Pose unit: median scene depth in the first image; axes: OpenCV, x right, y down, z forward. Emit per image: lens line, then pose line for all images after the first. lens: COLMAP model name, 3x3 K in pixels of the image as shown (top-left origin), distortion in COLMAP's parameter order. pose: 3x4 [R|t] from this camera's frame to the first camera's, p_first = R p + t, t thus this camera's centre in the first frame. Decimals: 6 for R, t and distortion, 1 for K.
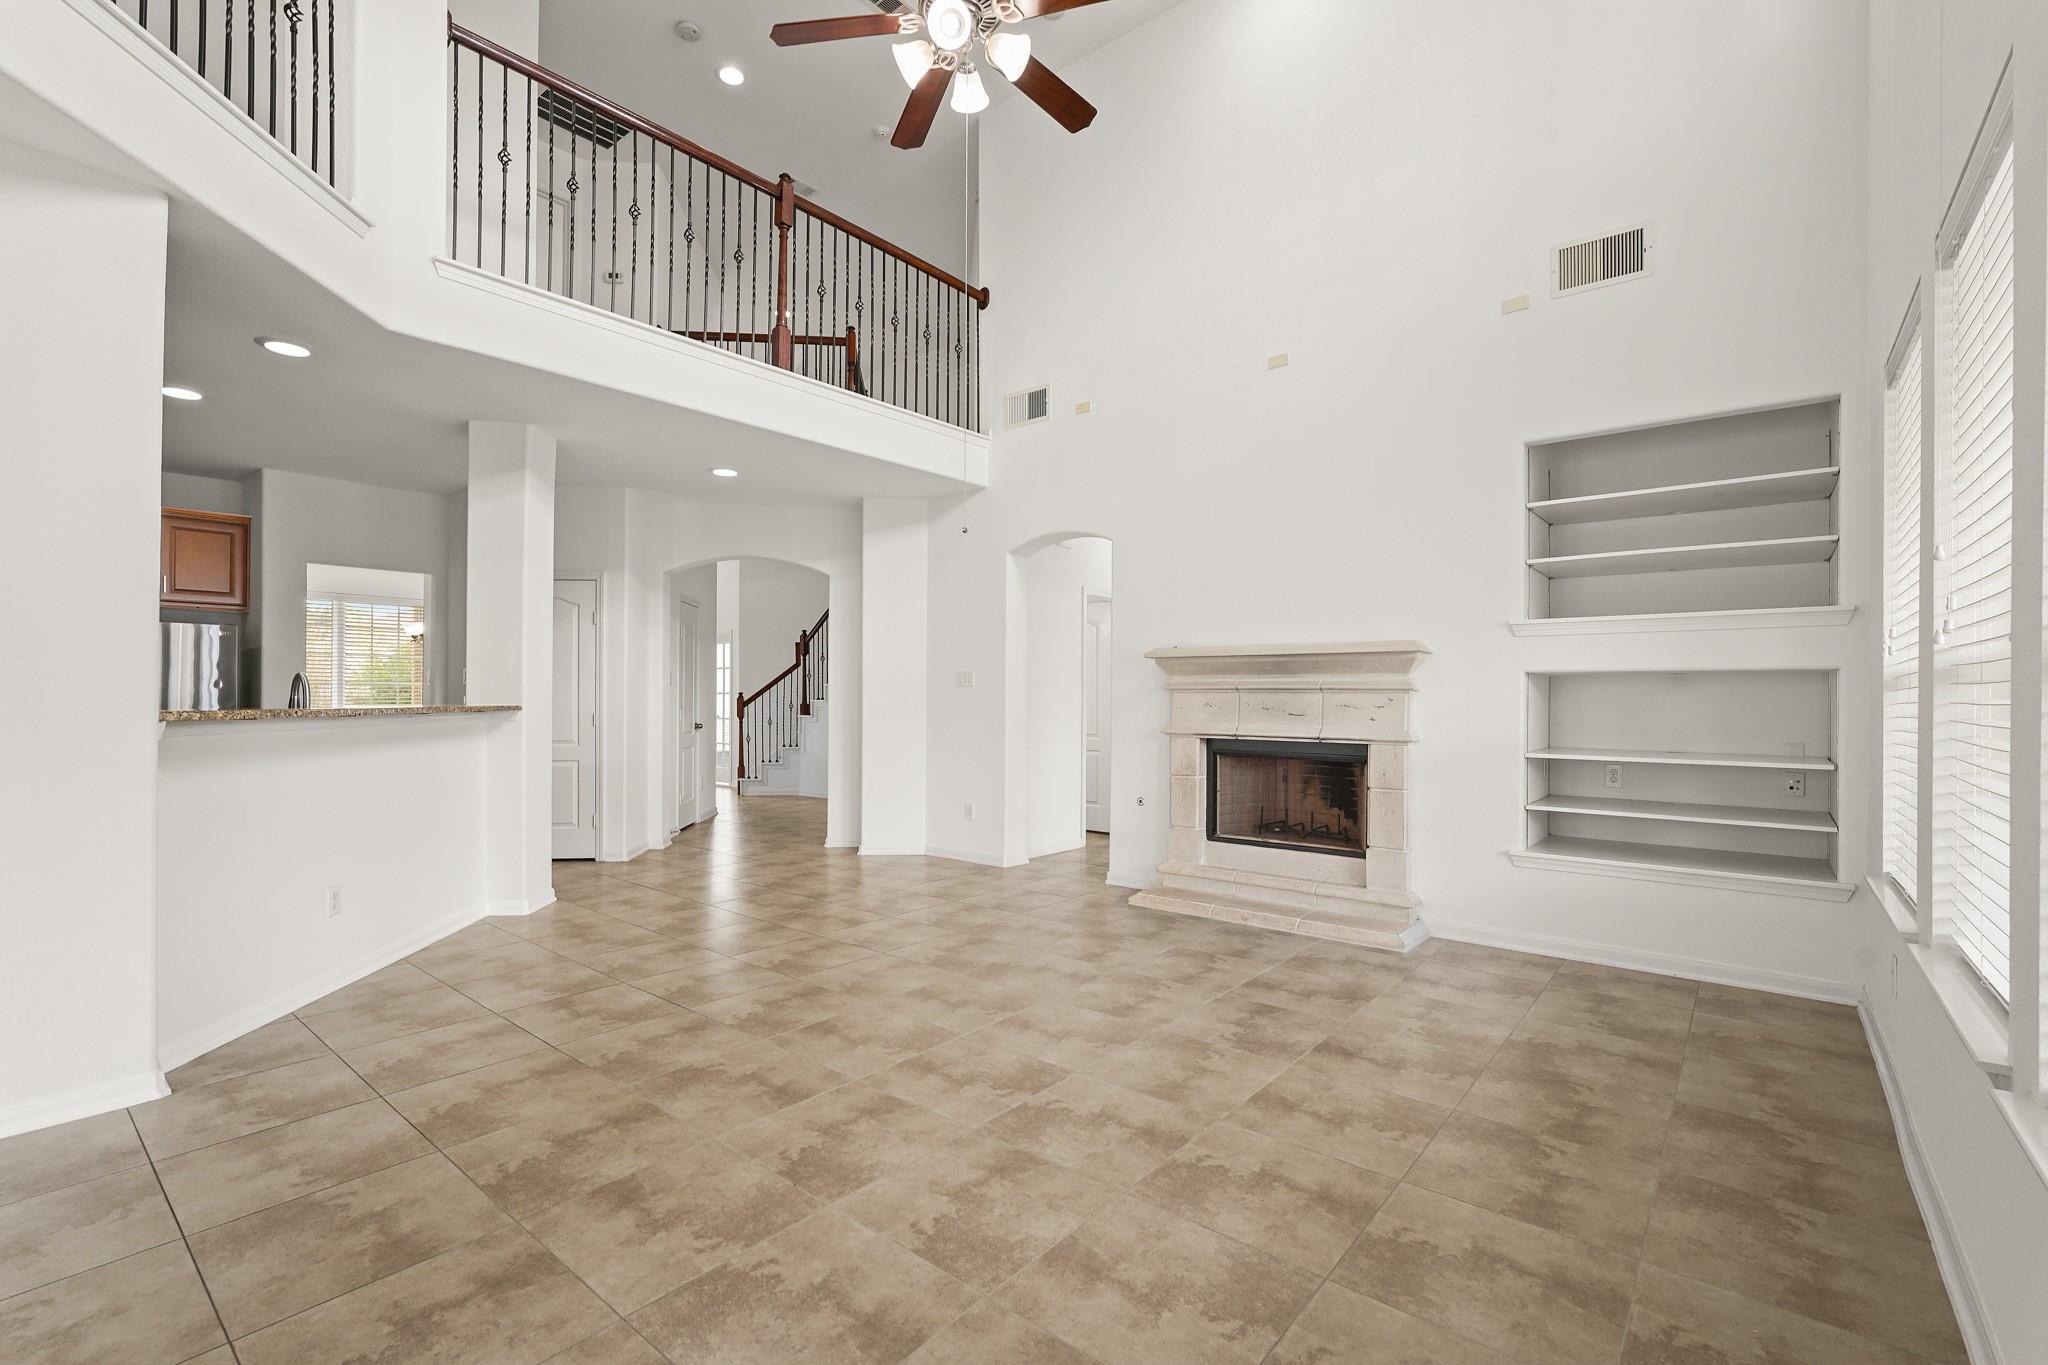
lens RADIAL K [[903.3, 0, 1011.6], [0, 903.3, 690.5], [0, 0, 1]] dist [-0.016341, 0.008138]
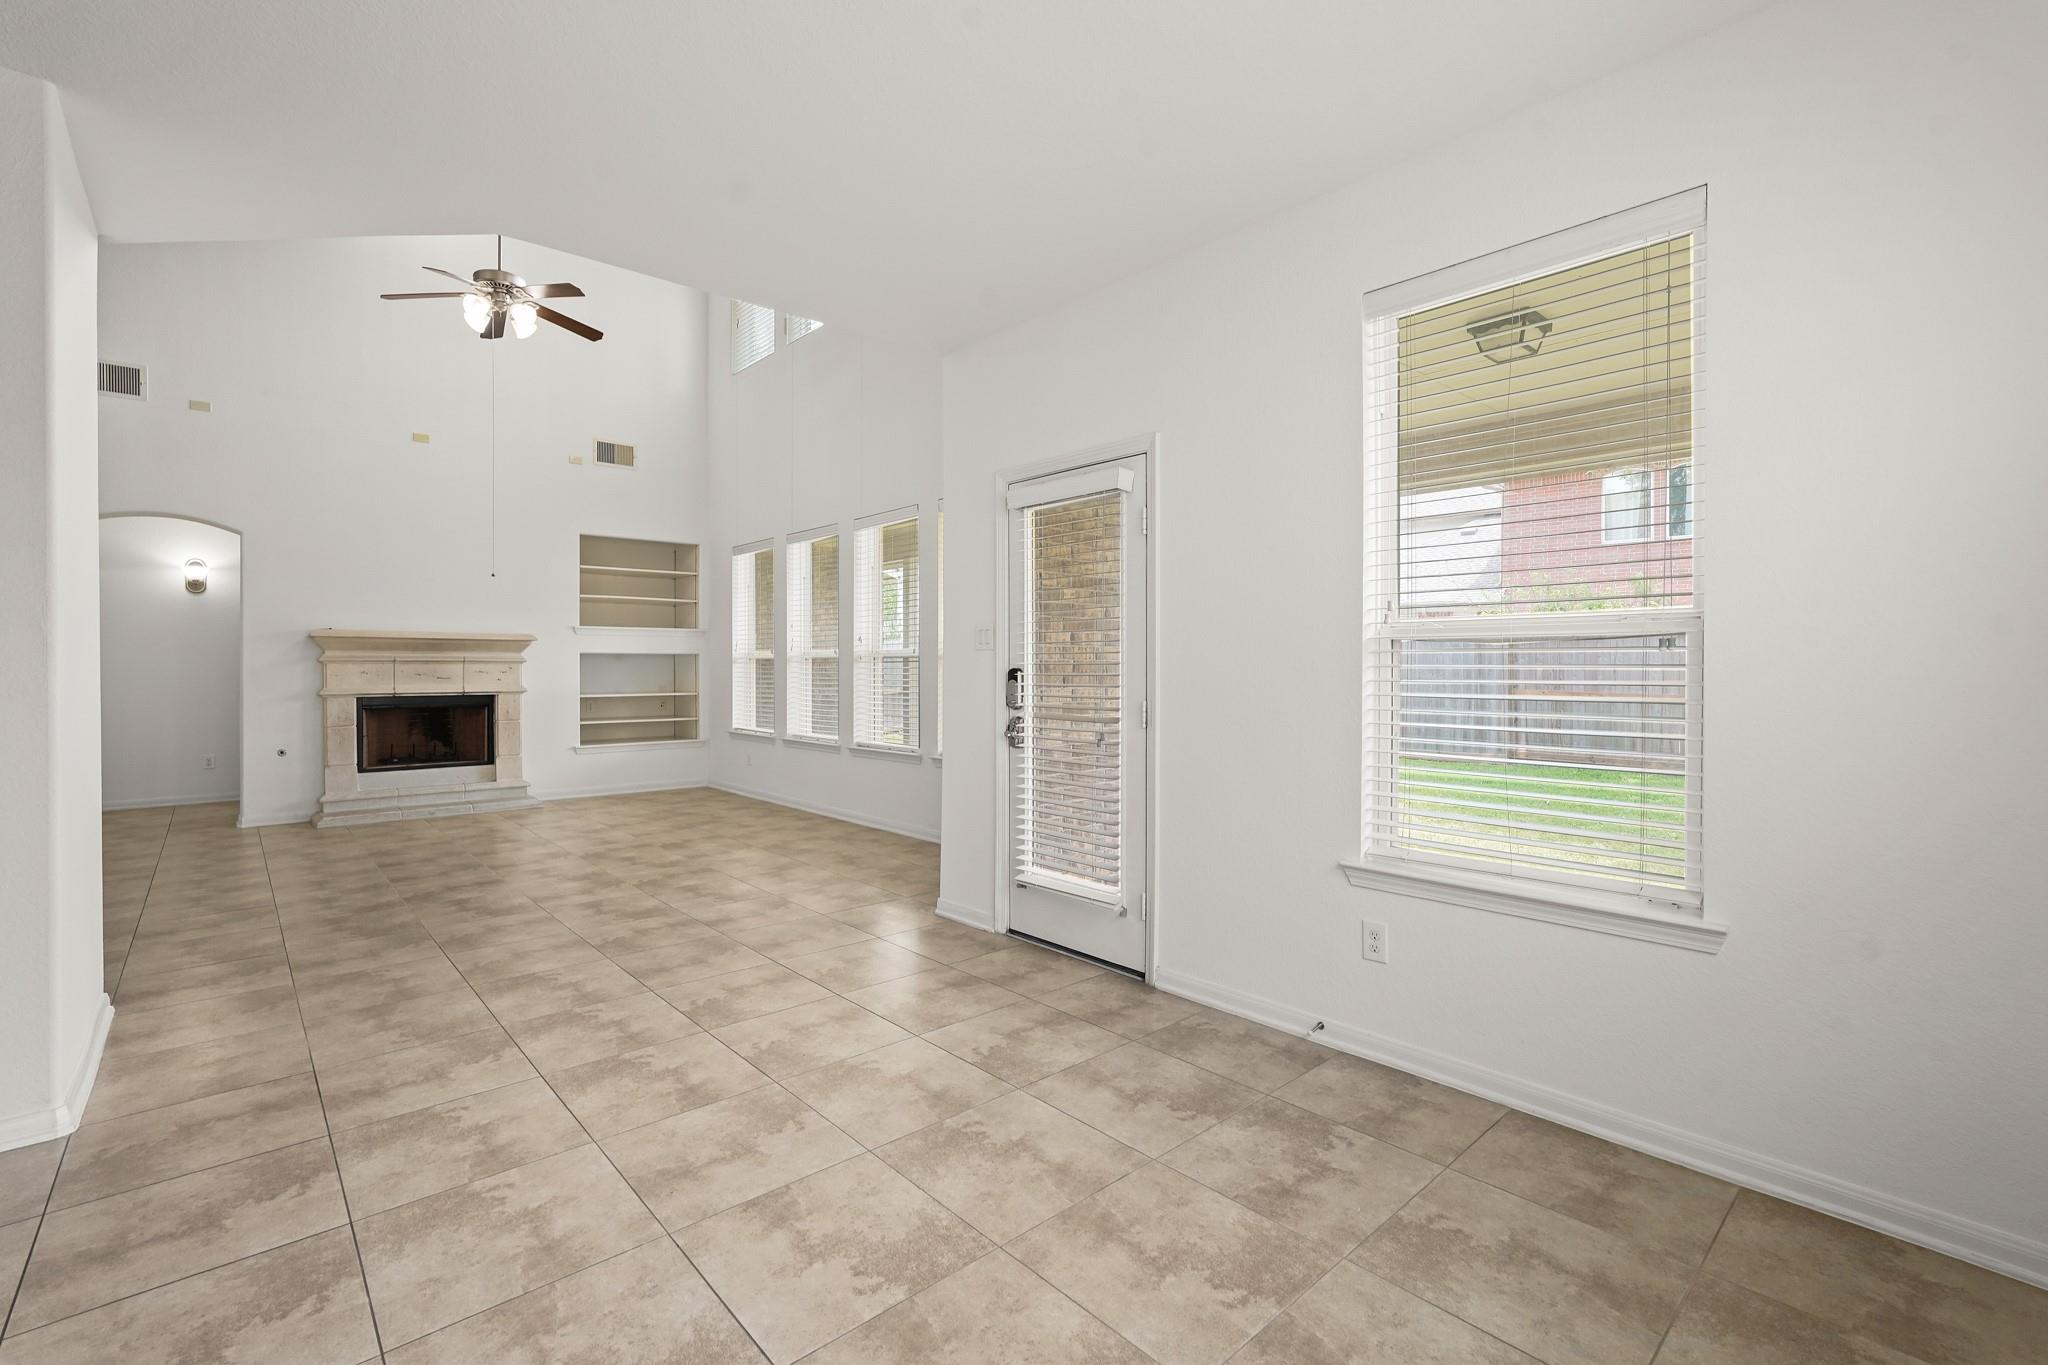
lens RADIAL K [[903.3, 0, 1017.0], [0, 903.3, 668.0], [0, 0, 1]] dist [-0.016341, 0.008138]
pose [[0.158682, -0.004925, 0.987317, -1.066126], [-0.004678, 0.999973, 0.005740, -0.003792], [-0.987319, -0.005530, 0.158655, -0.207379]]
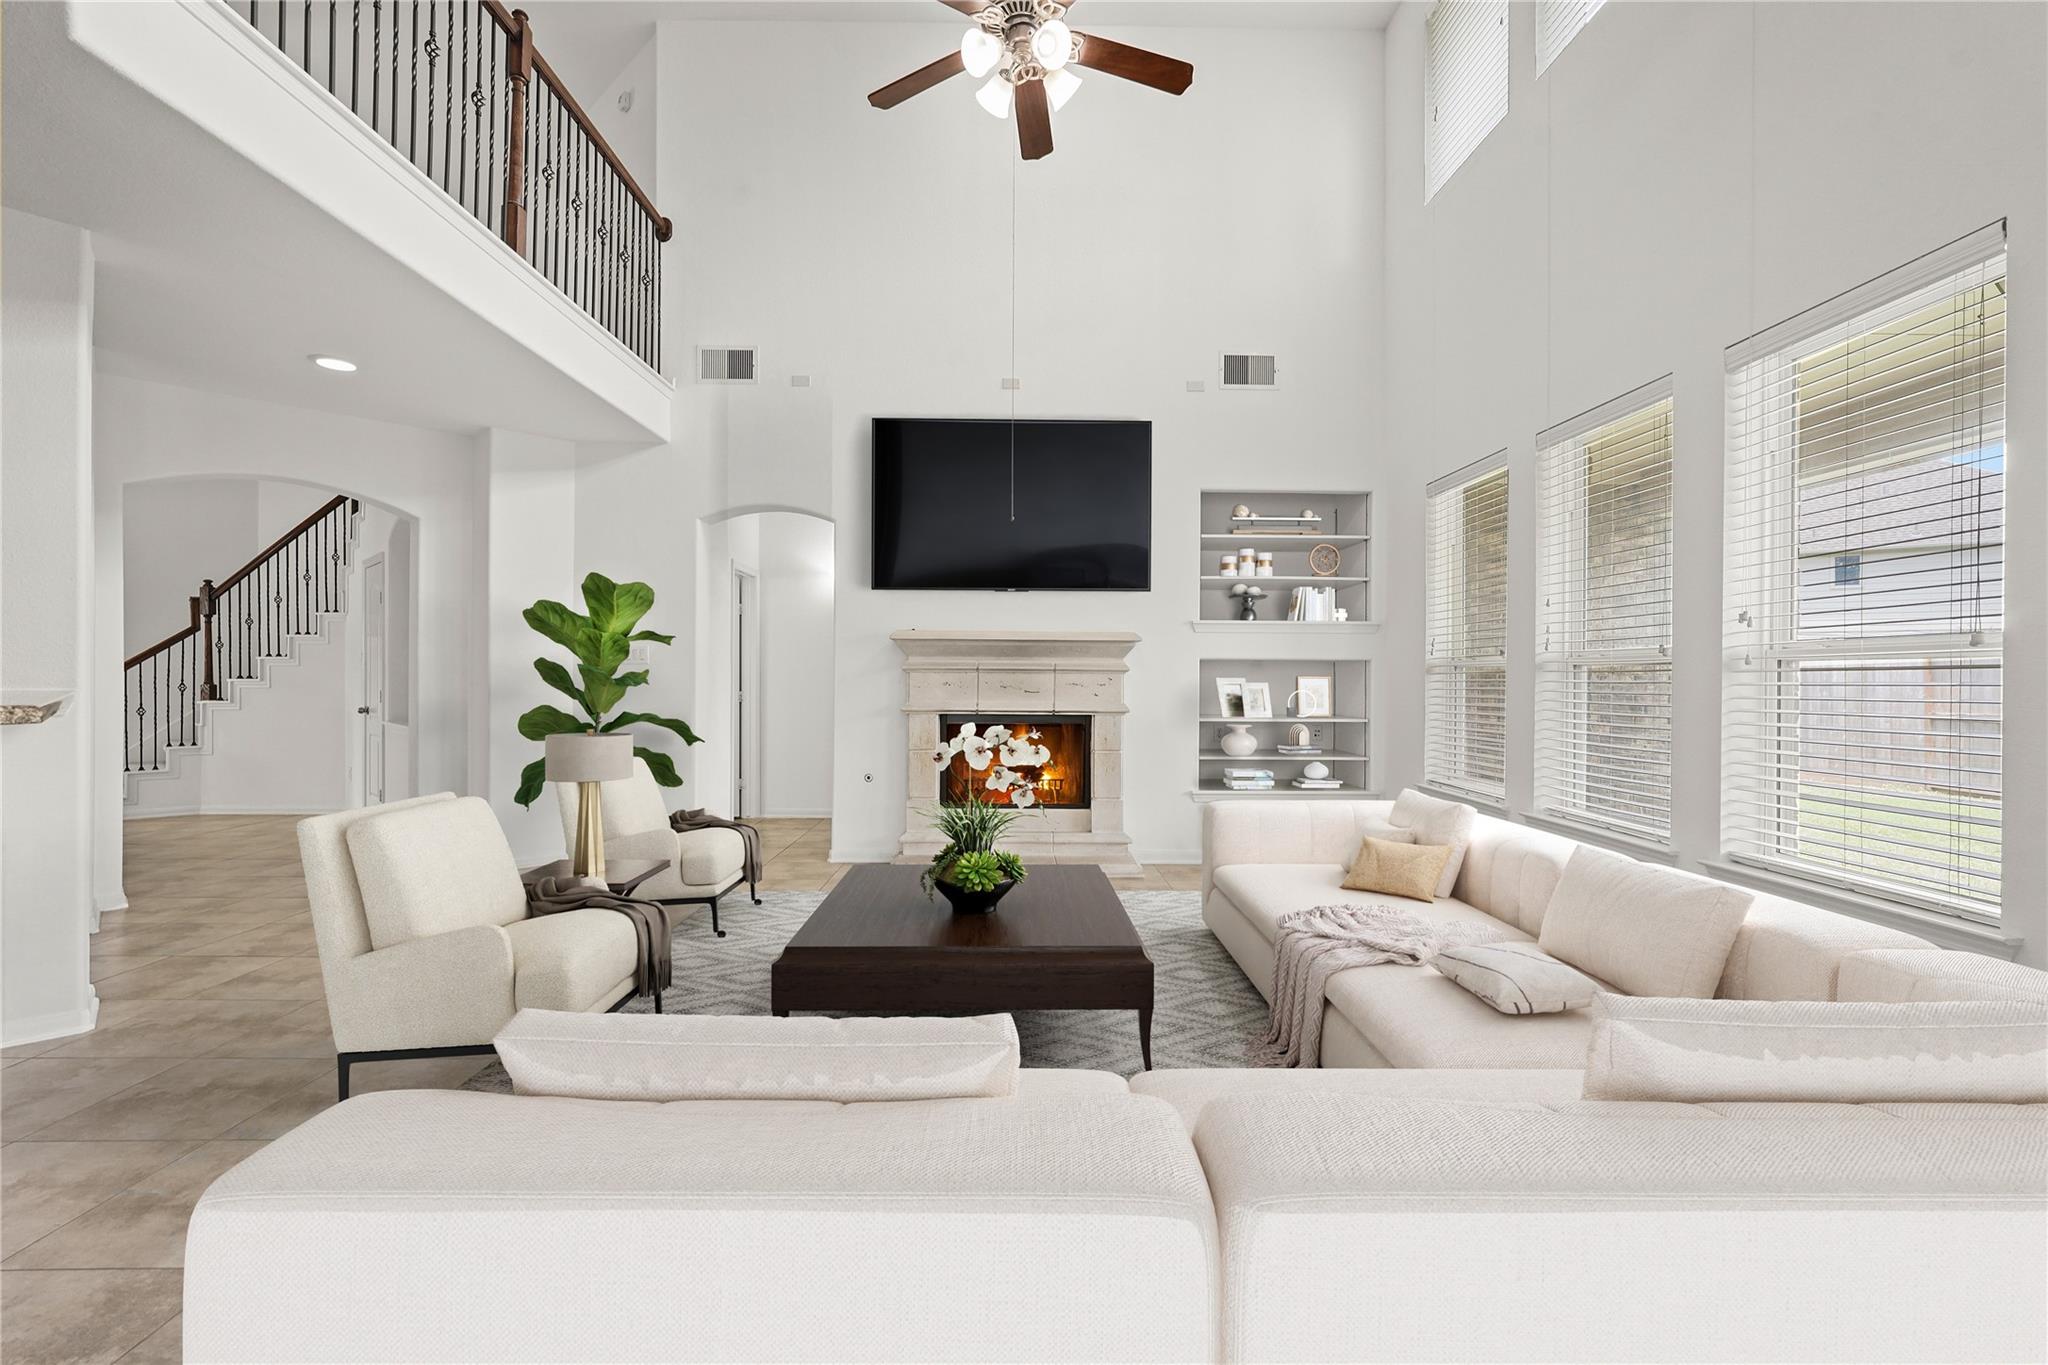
lens RADIAL K [[903.3, 0, 1026.4], [0, 903.3, 677.9], [0, 0, 1]] dist [-0.016341, 0.008138]
pose [[0.761049, 0.000852, 0.648694, -0.462609], [-0.006933, 0.999953, 0.006820, 0.000740], [-0.648657, -0.009688, 0.761019, 0.118278]]
